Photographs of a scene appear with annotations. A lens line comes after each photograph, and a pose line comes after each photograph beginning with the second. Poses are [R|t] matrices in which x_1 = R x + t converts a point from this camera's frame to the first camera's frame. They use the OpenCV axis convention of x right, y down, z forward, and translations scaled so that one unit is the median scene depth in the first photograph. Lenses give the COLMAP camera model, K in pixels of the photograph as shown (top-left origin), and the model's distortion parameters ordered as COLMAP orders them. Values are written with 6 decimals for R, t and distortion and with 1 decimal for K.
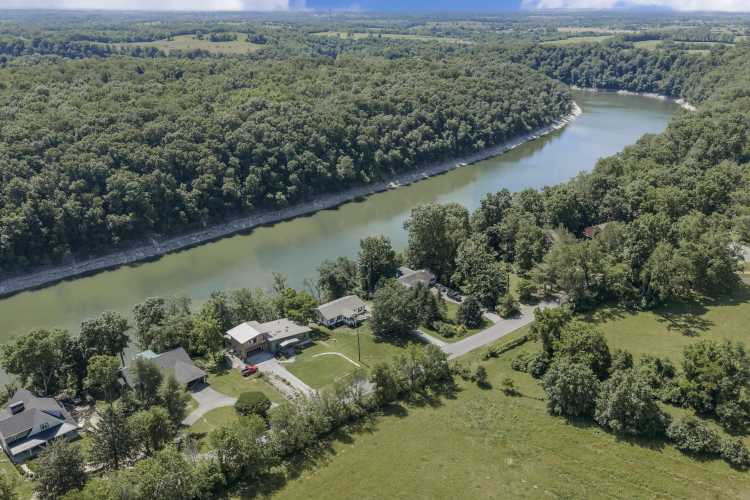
lens RADIAL K [[619.2, 0, 376.9], [0, 619.2, 247.5], [0, 0, 1]] dist [0.017887, -0.036908]
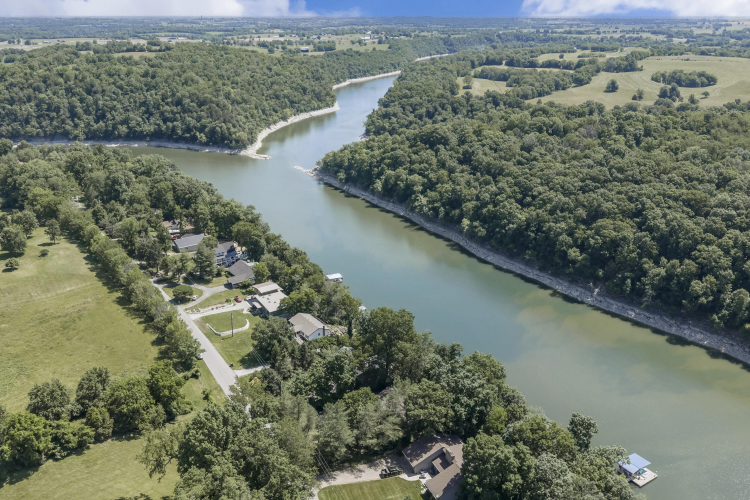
lens RADIAL K [[619.2, 0, 376.9], [0, 619.2, 247.5], [0, 0, 1]] dist [0.017887, -0.036908]
pose [[-0.121831, 0.344845, -0.930720, 0.525355], [-0.355679, 0.860262, 0.365298, -0.275105], [0.926633, 0.375542, 0.017847, 0.552800]]
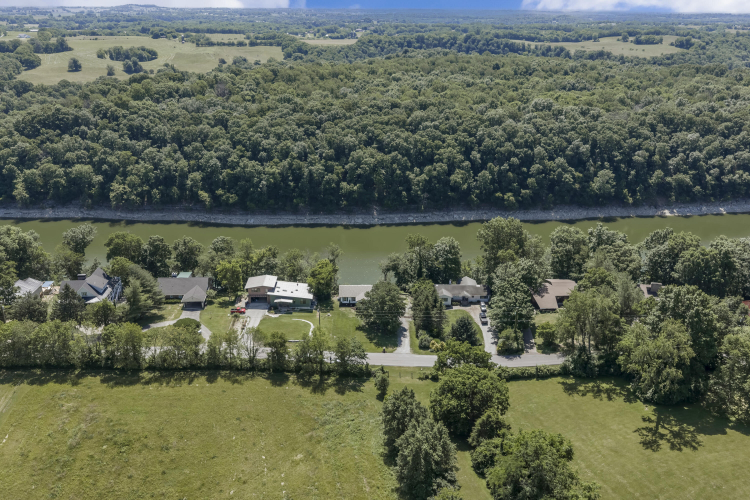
lens RADIAL K [[619.2, 0, 376.9], [0, 619.2, 247.5], [0, 0, 1]] dist [0.017887, -0.036908]
pose [[0.763113, 0.234235, -0.602322, 0.303503], [-0.235244, 0.968746, 0.078688, -0.033452], [0.601929, 0.081645, 0.794365, 0.091233]]
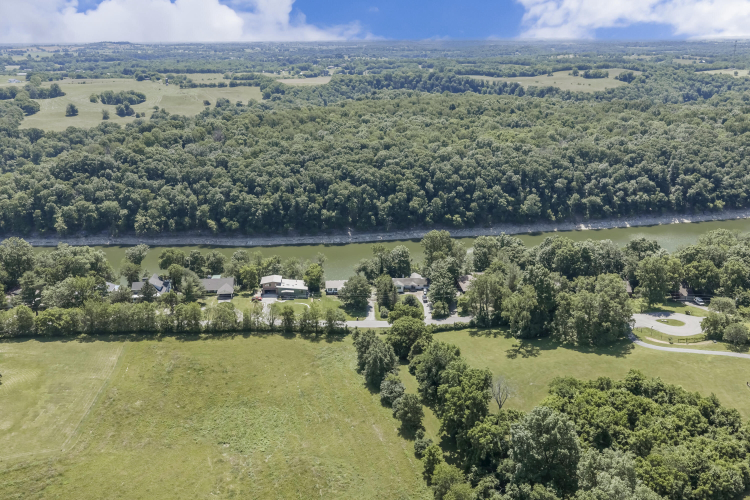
lens RADIAL K [[619.2, 0, 376.9], [0, 619.2, 247.5], [0, 0, 1]] dist [0.017887, -0.036908]
pose [[0.791070, 0.185148, -0.583034, 0.460107], [-0.208631, 0.977611, 0.027377, -0.026302], [0.575050, 0.099981, 0.811986, -0.098368]]
